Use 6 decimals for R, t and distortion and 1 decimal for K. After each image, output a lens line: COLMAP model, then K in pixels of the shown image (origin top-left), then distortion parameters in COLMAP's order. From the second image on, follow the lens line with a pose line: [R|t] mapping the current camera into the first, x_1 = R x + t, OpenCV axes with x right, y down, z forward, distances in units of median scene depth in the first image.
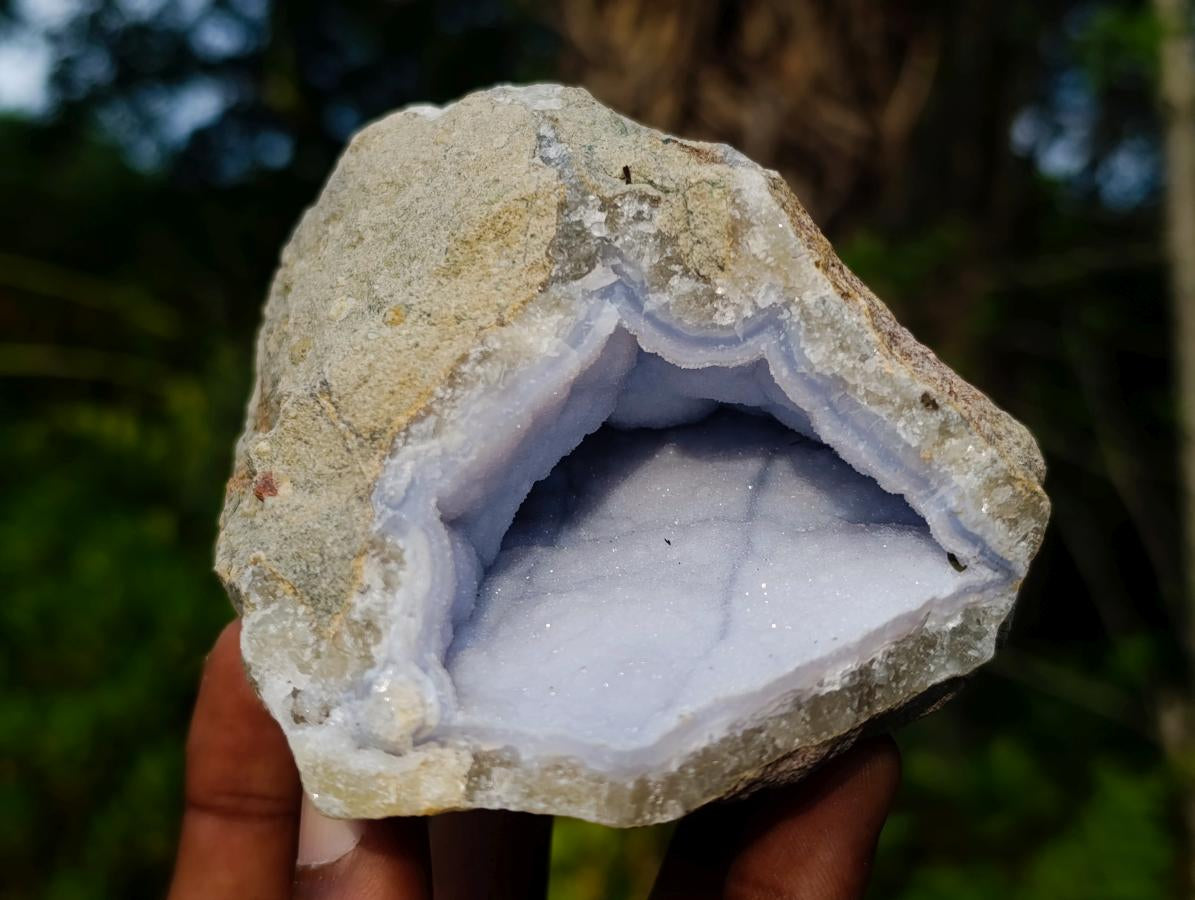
lens RADIAL K [[1819.8, 0, 598.9], [0, 1819.8, 446.7], [0, 0, 1]] dist [0.184577, 0.000000]
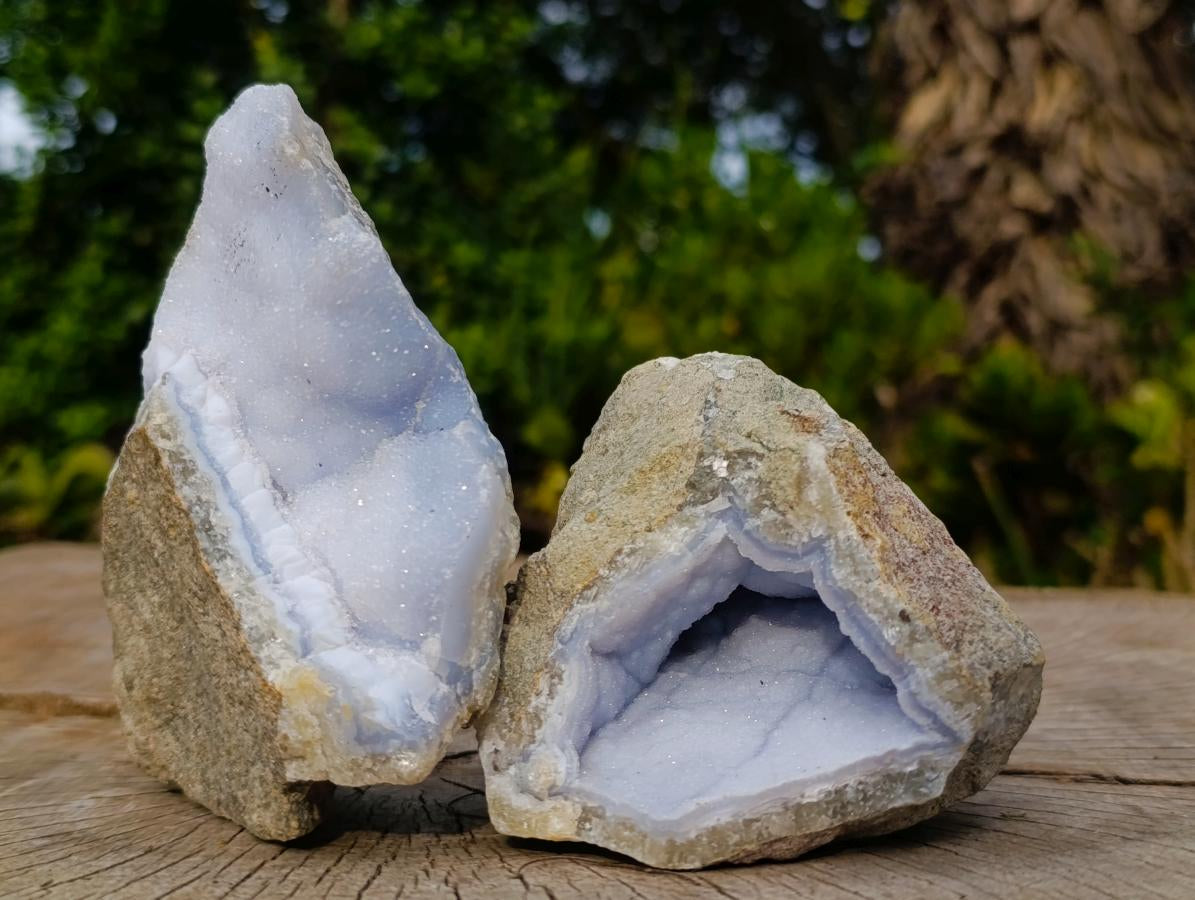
lens RADIAL K [[1819.8, 0, 600.2], [0, 1819.8, 439.8], [0, 0, 1]] dist [0.184577, 0.000000]
pose [[0.935876, 0.080936, -0.342908, 0.441317], [-0.083477, 0.996482, 0.007369, -0.155433], [0.342298, 0.021728, 0.939340, -0.477089]]
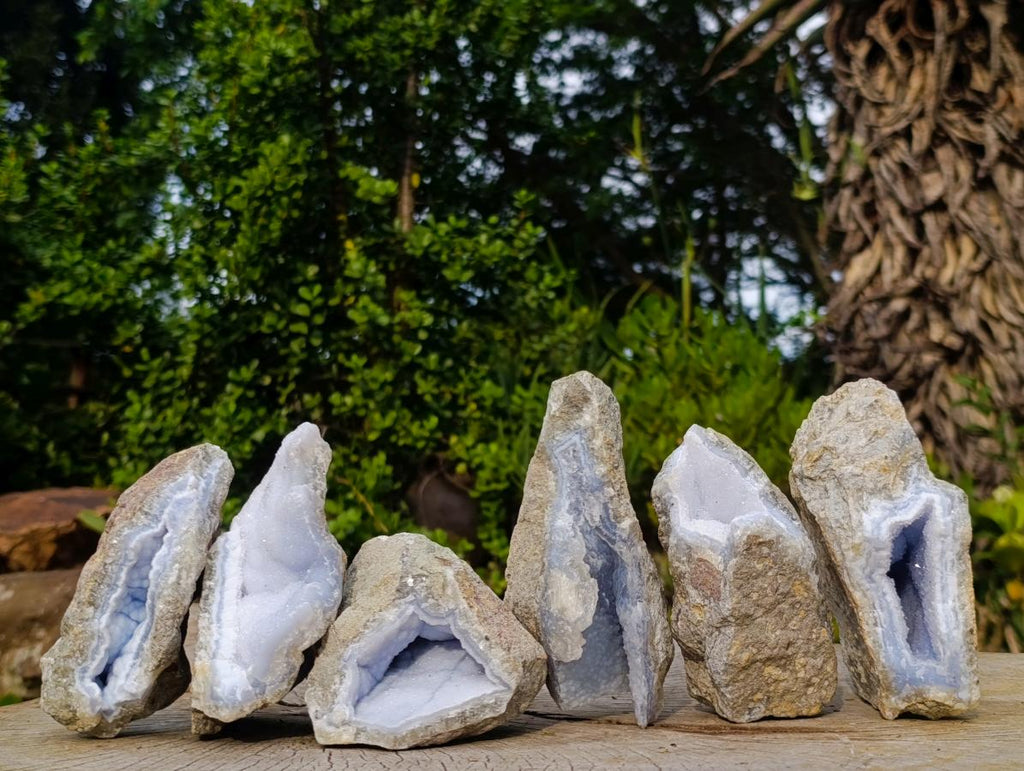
lens RADIAL K [[1589.5, 0, 518.0], [0, 1589.5, 380.7], [0, 0, 1]] dist [0.113582, 0.000000]
pose [[0.978953, 0.012467, -0.203704, 0.870869], [-0.041204, 0.989651, -0.137449, -0.097711], [0.199882, 0.142949, 0.969336, -2.119748]]
